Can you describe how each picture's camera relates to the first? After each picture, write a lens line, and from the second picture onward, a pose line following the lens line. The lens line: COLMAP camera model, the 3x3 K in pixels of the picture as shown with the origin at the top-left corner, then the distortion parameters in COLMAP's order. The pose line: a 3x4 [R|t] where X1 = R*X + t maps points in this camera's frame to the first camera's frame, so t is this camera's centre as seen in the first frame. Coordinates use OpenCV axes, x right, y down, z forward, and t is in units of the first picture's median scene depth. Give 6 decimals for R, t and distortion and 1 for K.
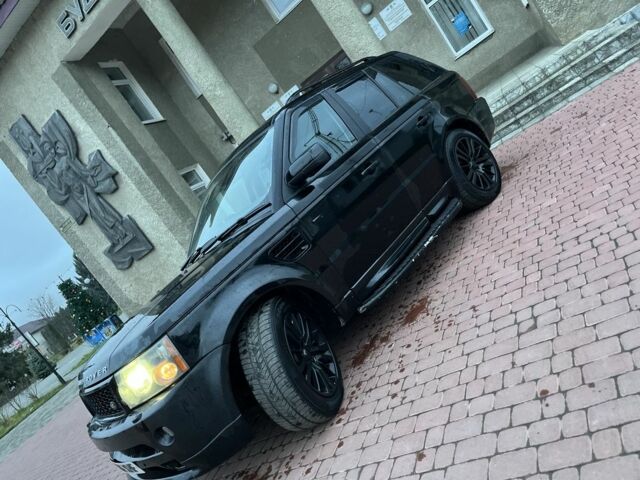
lens RADIAL K [[480.9, 0, 320.0], [0, 480.9, 240.0], [0, 0, 1]] dist [-0.001562, -0.008415]
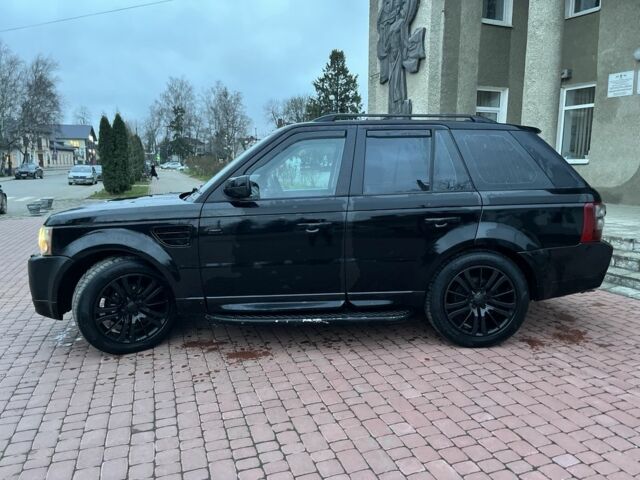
lens RADIAL K [[480.9, 0, 320.0], [0, 480.9, 240.0], [0, 0, 1]] dist [-0.001562, -0.008415]
pose [[0.587856, 0.656396, -0.472832, 0.175258], [-0.506338, 0.754391, 0.417751, -0.159597], [0.630910, -0.006165, 0.775831, 0.074027]]
